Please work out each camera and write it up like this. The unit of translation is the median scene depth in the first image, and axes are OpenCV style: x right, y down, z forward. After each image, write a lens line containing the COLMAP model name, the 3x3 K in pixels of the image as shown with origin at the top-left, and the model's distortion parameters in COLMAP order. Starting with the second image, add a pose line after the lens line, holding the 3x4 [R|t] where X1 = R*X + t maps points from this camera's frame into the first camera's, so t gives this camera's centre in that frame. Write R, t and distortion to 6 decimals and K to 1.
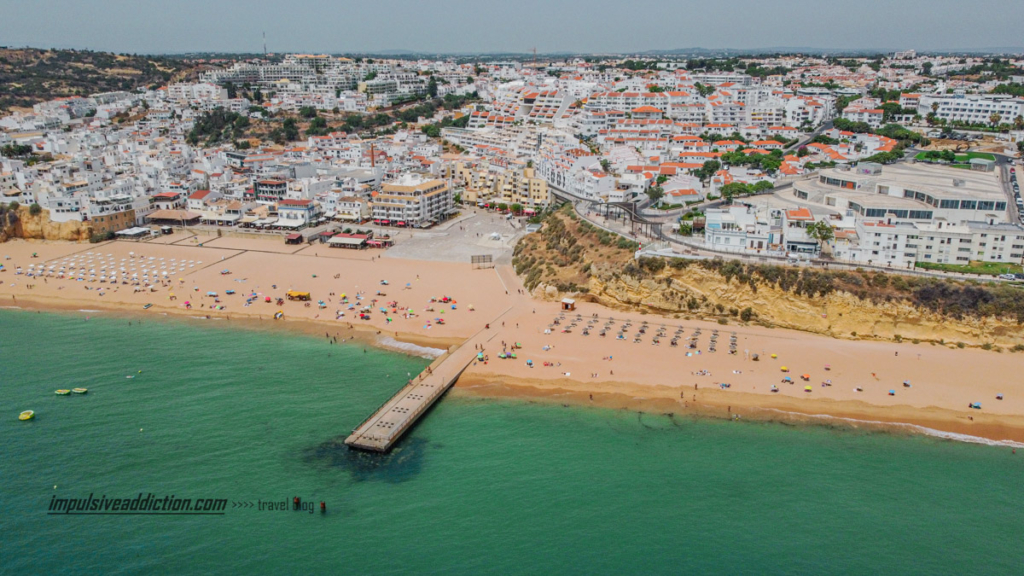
lens RADIAL K [[778.4, 0, 511.6], [0, 778.4, 294.3], [0, 0, 1]] dist [-0.005413, -0.006013]
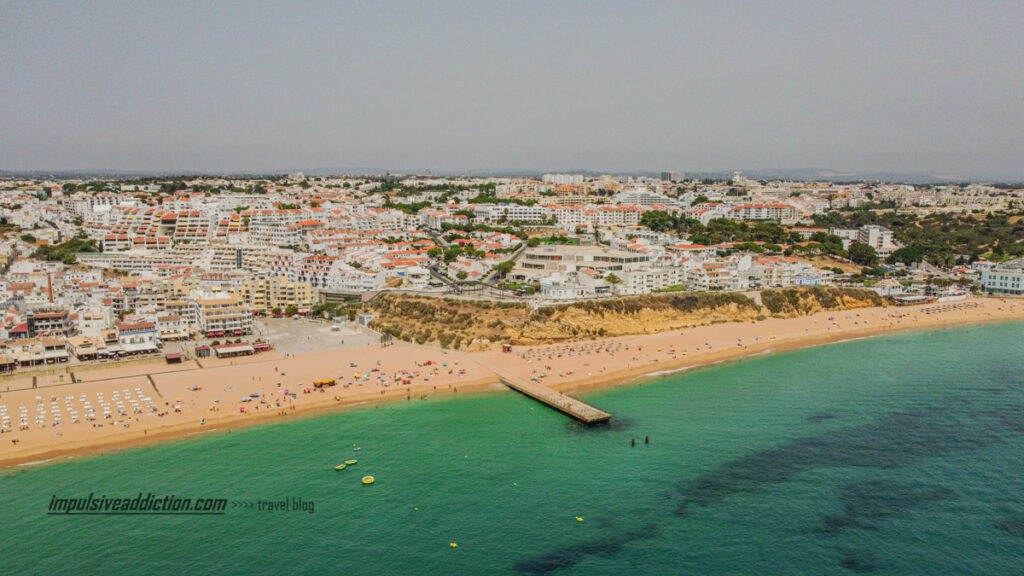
lens RADIAL K [[778.4, 0, 511.6], [0, 778.4, 294.3], [0, 0, 1]] dist [-0.005413, -0.006013]
pose [[0.677451, -0.111074, 0.727133, -0.990236], [0.217489, 0.974581, -0.053756, -0.004400], [-0.702680, 0.194560, 0.684388, -0.002822]]
